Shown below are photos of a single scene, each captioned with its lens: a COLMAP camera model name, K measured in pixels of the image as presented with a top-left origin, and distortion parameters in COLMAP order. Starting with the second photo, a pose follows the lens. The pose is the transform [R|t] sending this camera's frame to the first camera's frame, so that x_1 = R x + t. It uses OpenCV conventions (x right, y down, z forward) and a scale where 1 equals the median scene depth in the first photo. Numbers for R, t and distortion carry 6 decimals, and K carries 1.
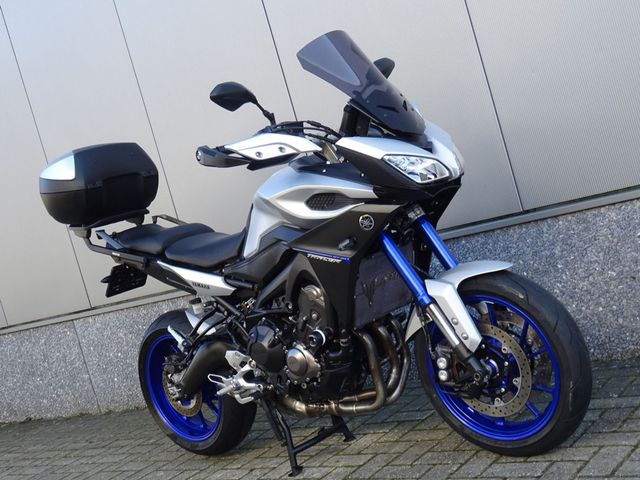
lens RADIAL K [[907.5, 0, 320.0], [0, 907.5, 240.0], [0, 0, 1]] dist [-0.206852, -0.002388]
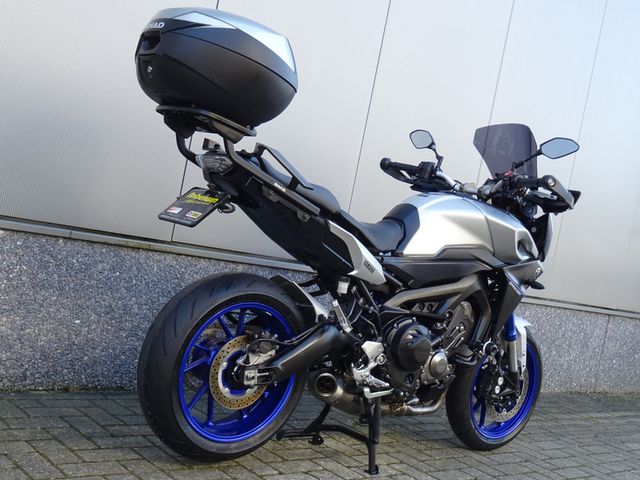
lens RADIAL K [[808.8, 0, 320.0], [0, 808.8, 240.0], [0, 0, 1]] dist [0.001971, 0.000789]
pose [[0.076546, 0.267923, 0.960395, -0.993330], [-0.183533, 0.950548, -0.250548, 0.254768], [-0.980029, -0.157086, 0.121933, 1.002659]]
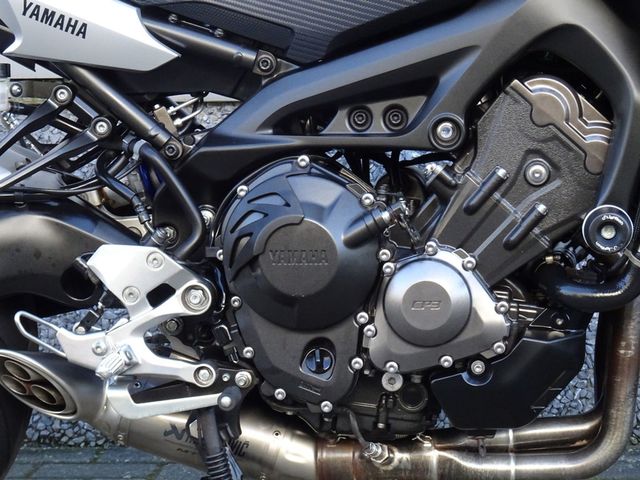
lens RADIAL K [[1788.2, 0, 320.0], [0, 1788.2, 240.0], [0, 0, 1]] dist [0.087911, 0.146951]
pose [[0.795324, 0.182765, 0.577977, -0.416858], [-0.173618, 0.982201, -0.071681, 0.158846], [-0.580790, -0.043337, 0.812899, 0.478163]]
